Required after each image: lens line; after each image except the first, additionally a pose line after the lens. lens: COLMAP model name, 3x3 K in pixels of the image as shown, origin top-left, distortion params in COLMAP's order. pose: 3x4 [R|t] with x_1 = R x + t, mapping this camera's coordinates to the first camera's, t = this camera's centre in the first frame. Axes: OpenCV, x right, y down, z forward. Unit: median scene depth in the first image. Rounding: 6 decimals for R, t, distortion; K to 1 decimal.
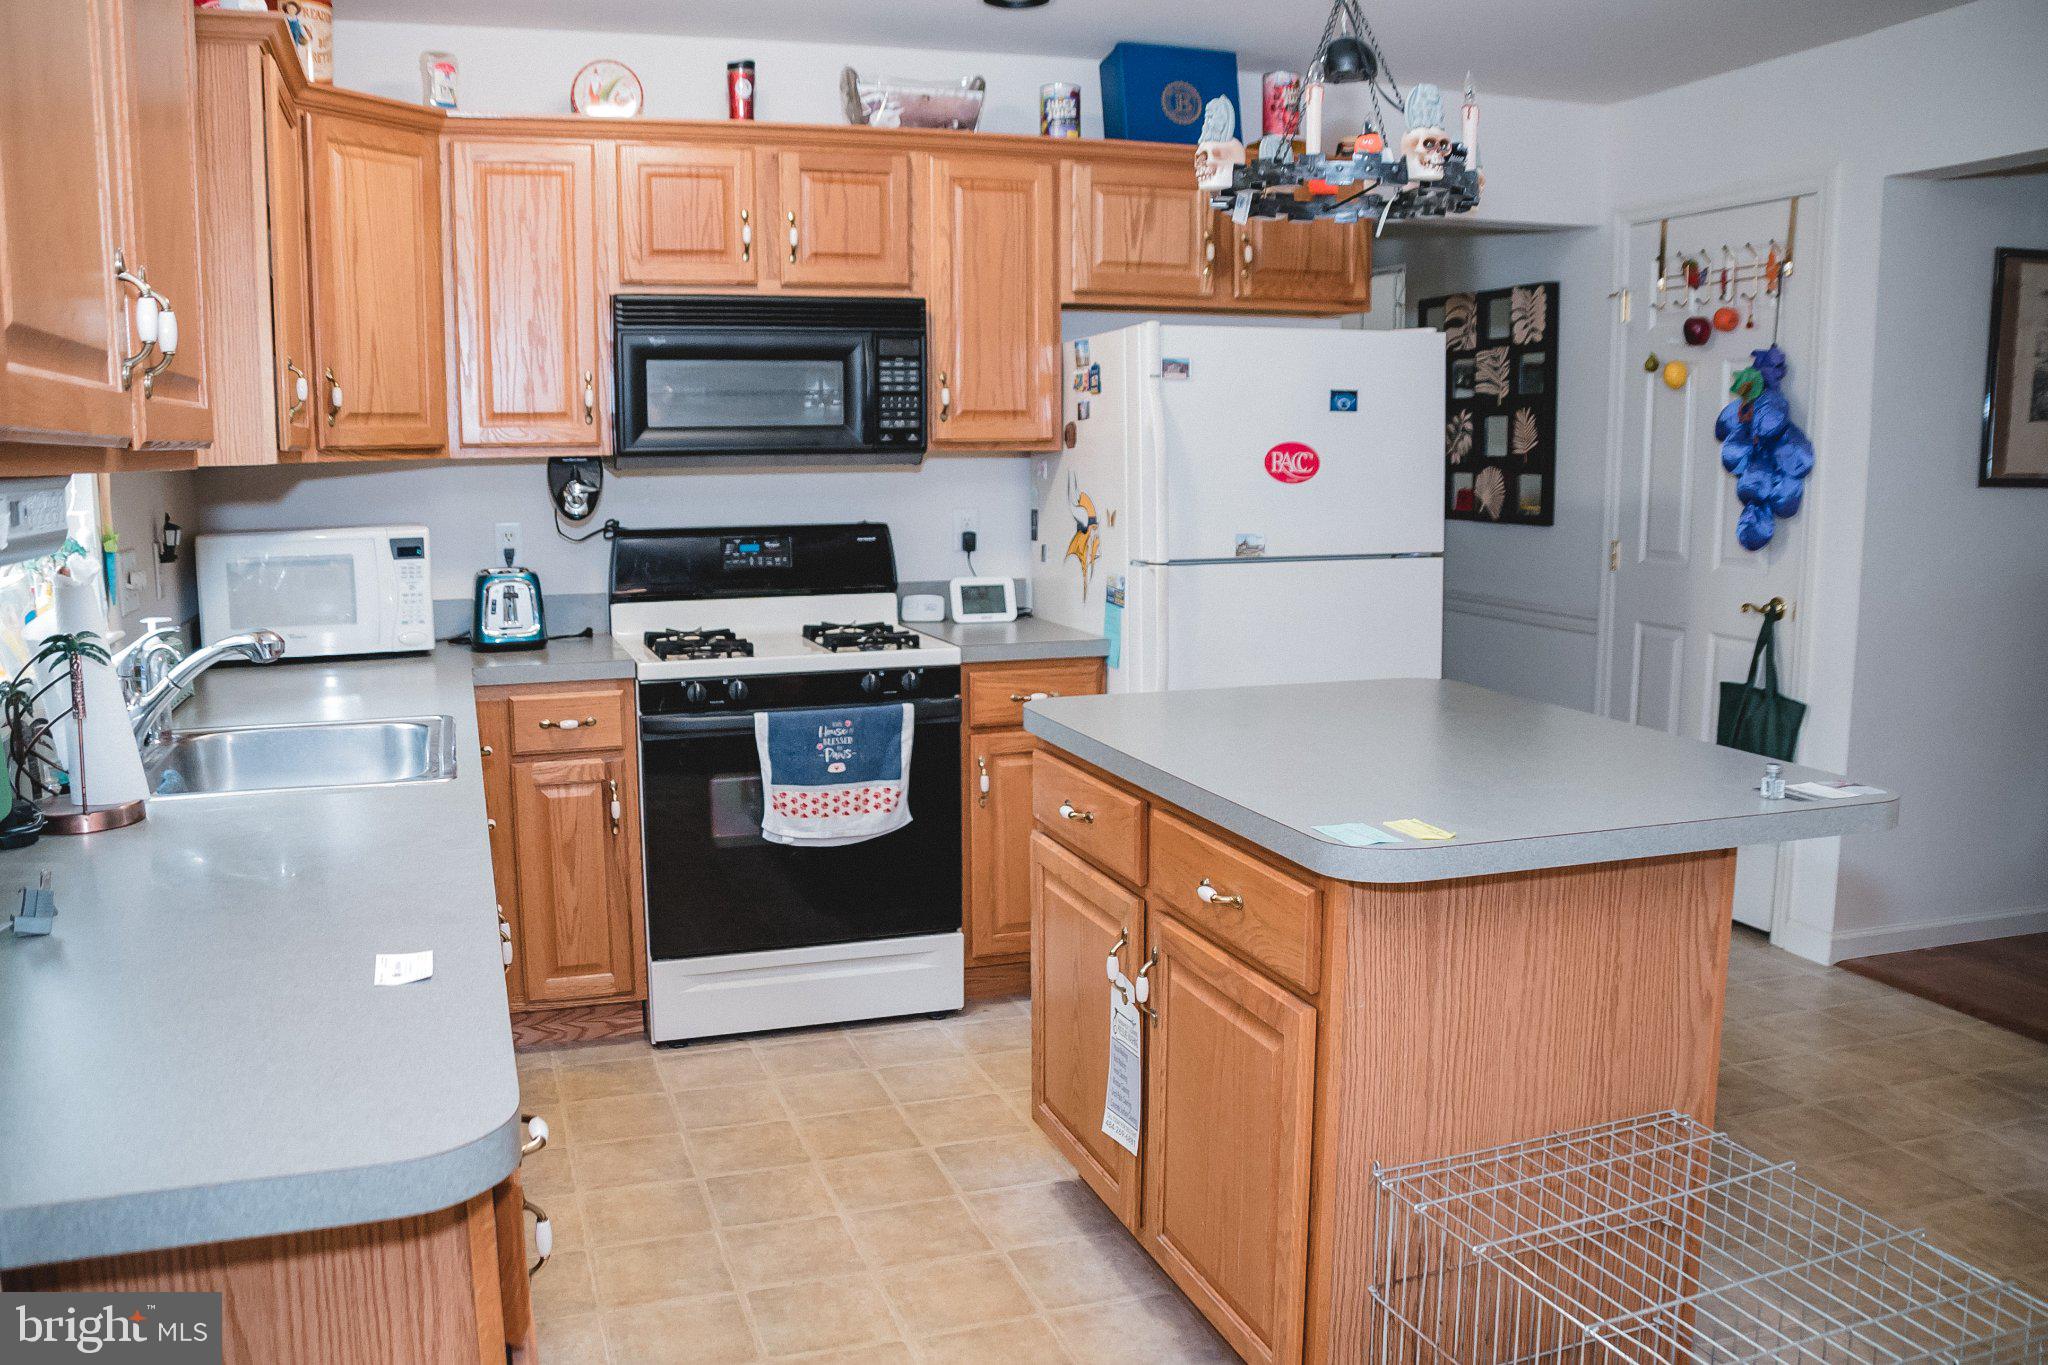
lens RADIAL K [[1647.6, 0, 989.1], [0, 1647.6, 692.1], [0, 0, 1]] dist [-0.168401, 0.097844]
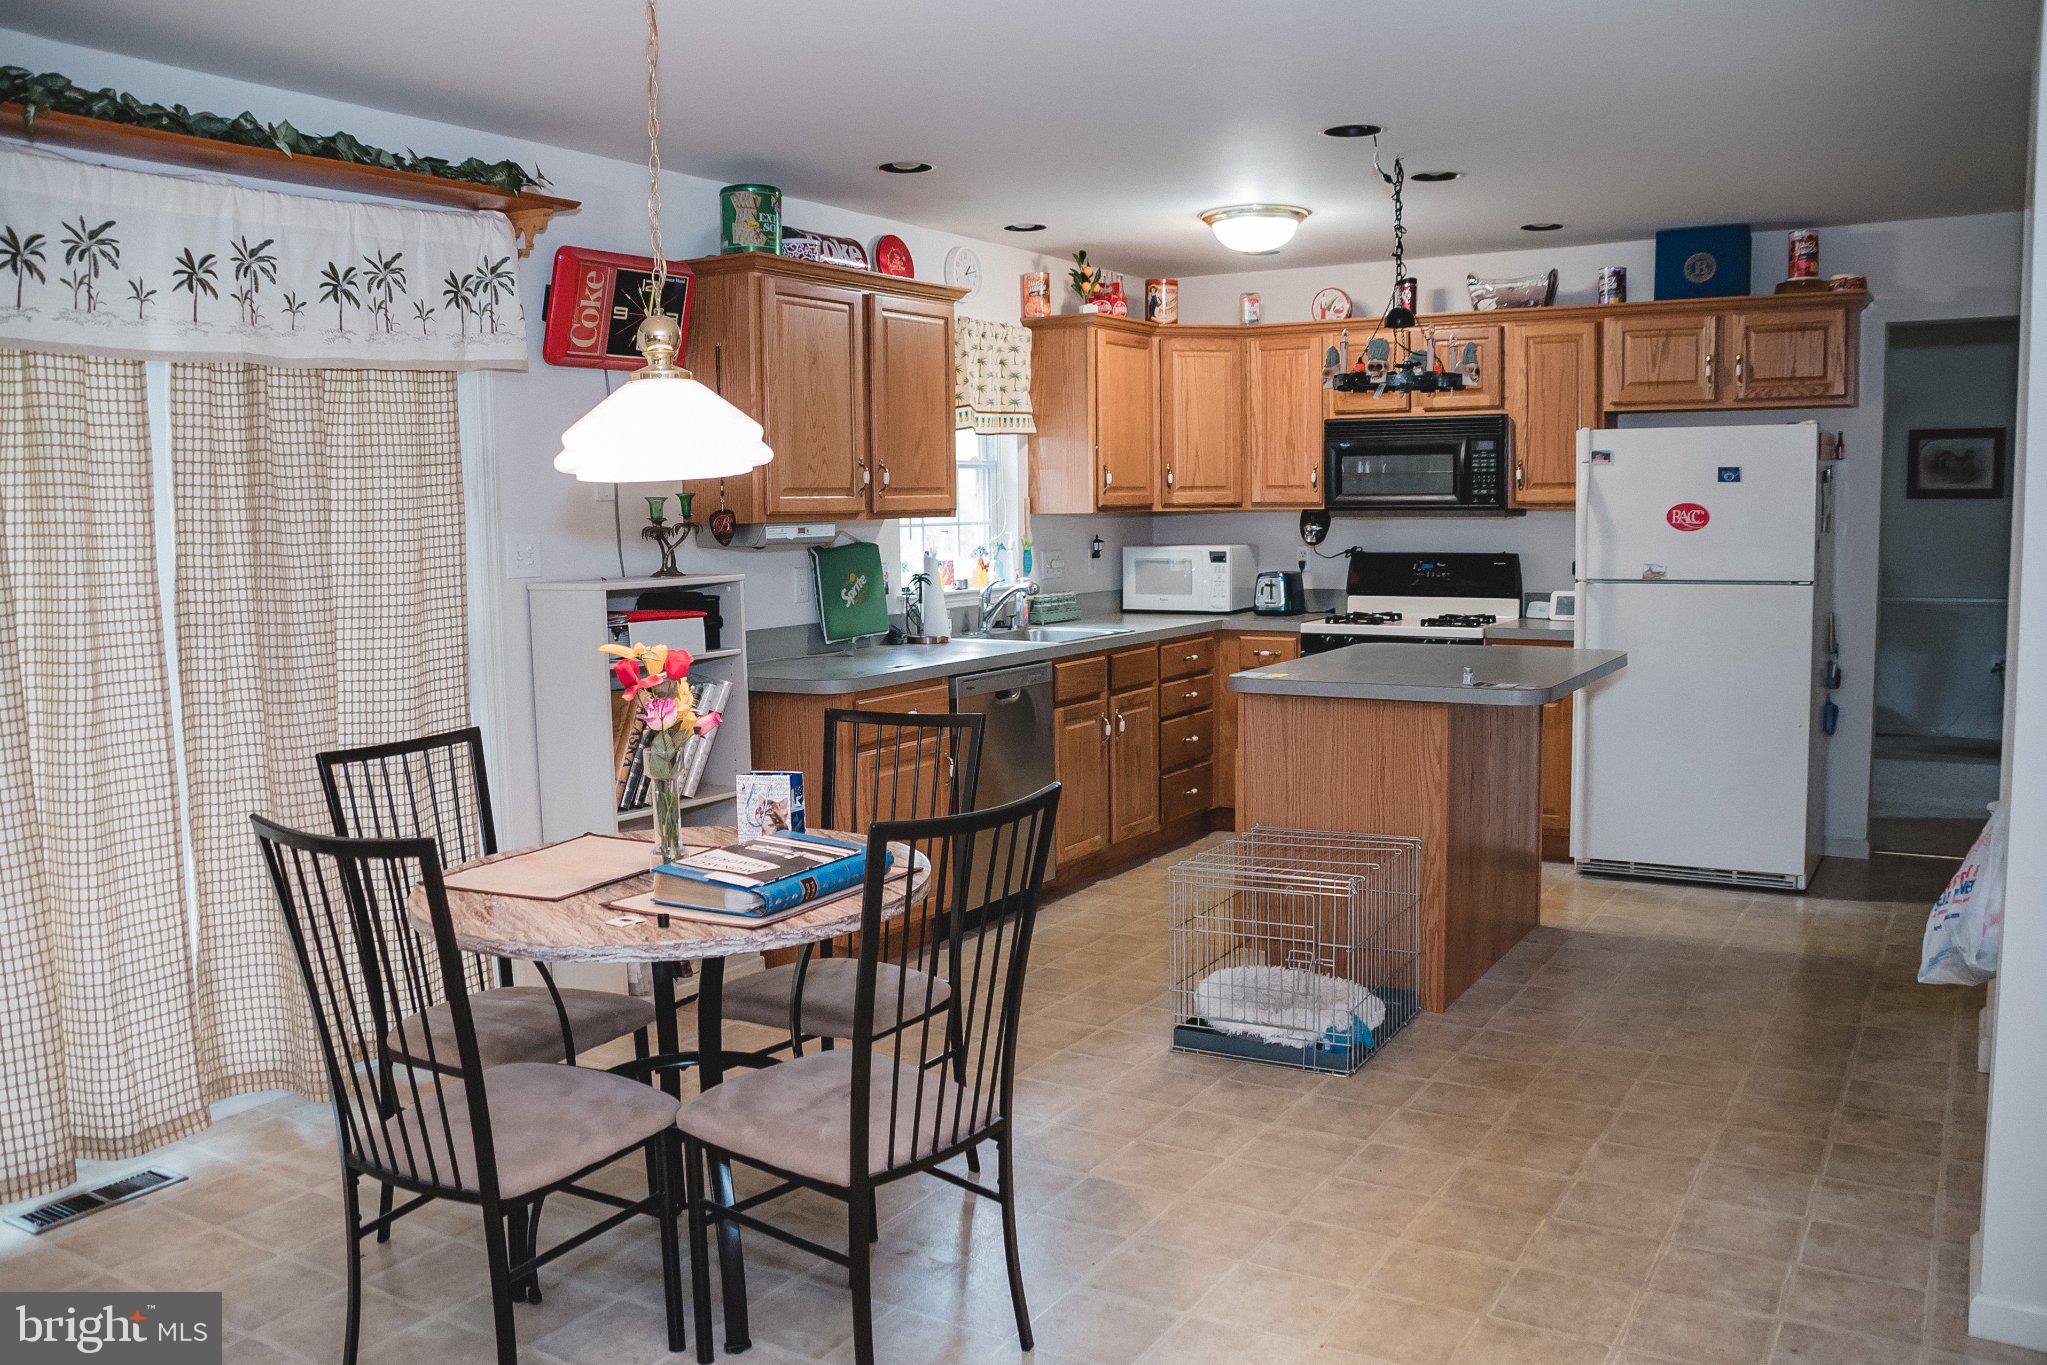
lens RADIAL K [[1646.8, 0, 988.6], [0, 1646.8, 692.1], [0, 0, 1]] dist [-0.168401, 0.097844]
pose [[0.633669, 0.082679, -0.769173, 0.910125], [-0.102129, 0.994511, 0.022763, 0.049745], [0.766833, 0.064130, 0.638635, -0.404770]]
